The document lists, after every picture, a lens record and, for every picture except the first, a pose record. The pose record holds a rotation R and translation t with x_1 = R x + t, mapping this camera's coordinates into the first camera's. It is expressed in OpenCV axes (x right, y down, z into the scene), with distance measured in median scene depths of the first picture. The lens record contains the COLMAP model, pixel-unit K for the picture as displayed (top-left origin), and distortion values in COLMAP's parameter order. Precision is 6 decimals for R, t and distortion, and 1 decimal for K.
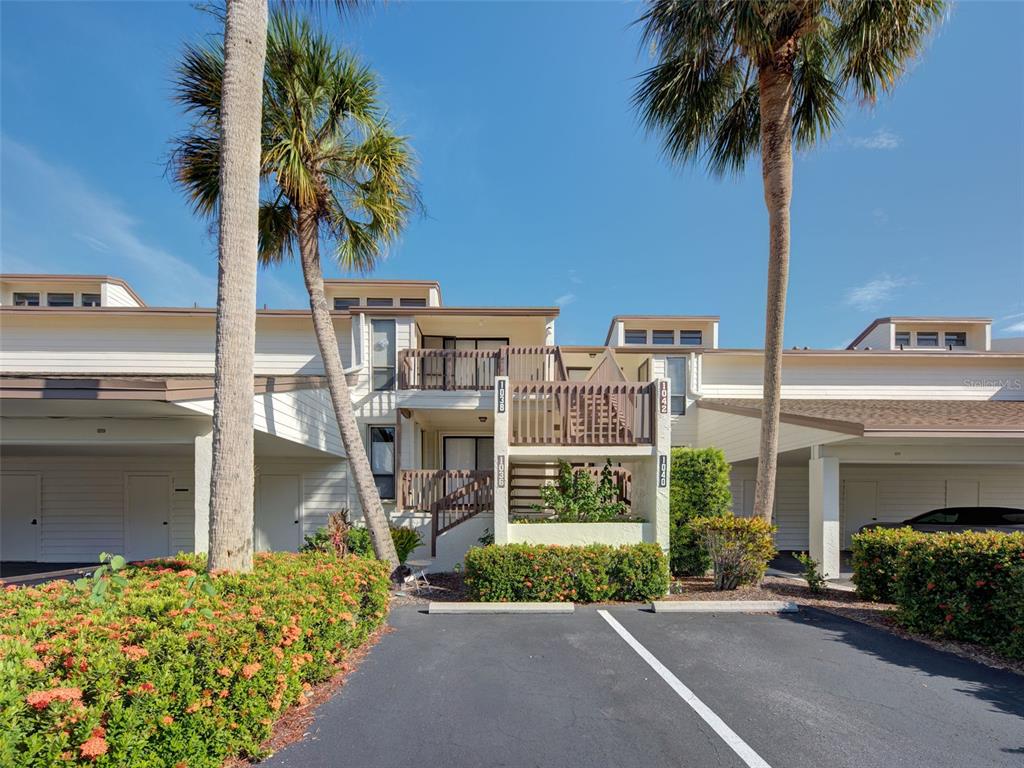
lens RADIAL K [[444.3, 0, 523.1], [0, 444.3, 505.9], [0, 0, 1]] dist [0.002025, -0.000146]
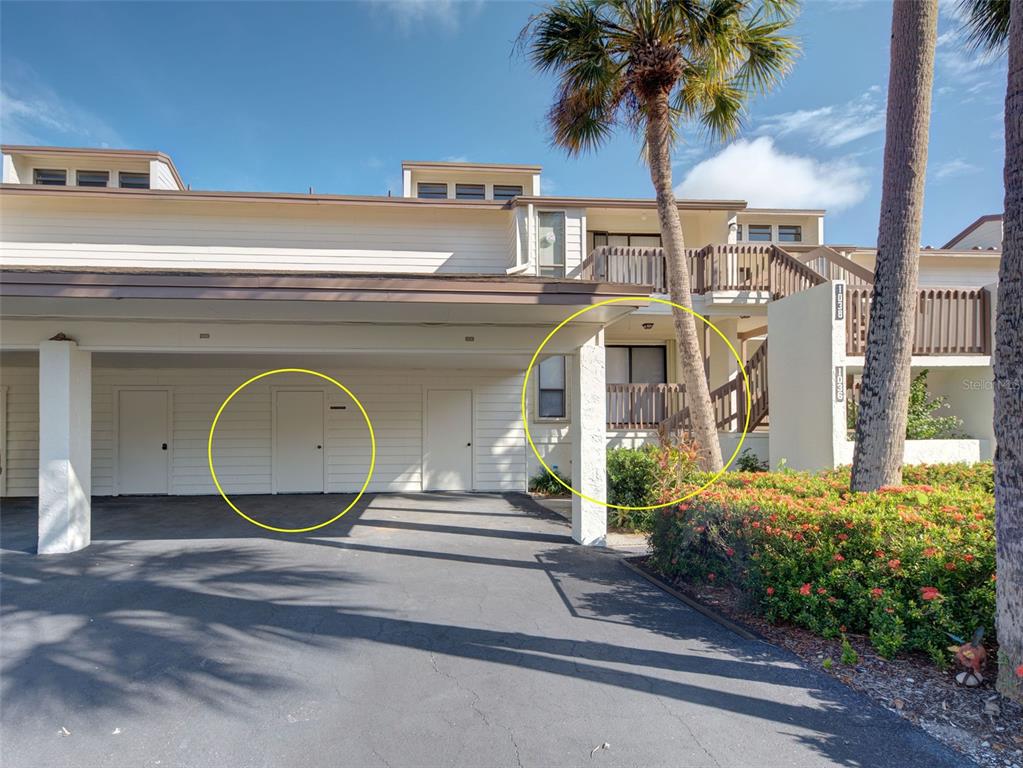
lens RADIAL K [[527.5, 0, 511.2], [0, 527.5, 421.7], [0, 0, 1]] dist [0.007570, 0.000706]
pose [[0.998353, -0.006840, 0.056967, -0.528708], [0.007469, 0.999913, -0.010842, 0.004571], [-0.056888, 0.011250, 0.998317, -0.030732]]
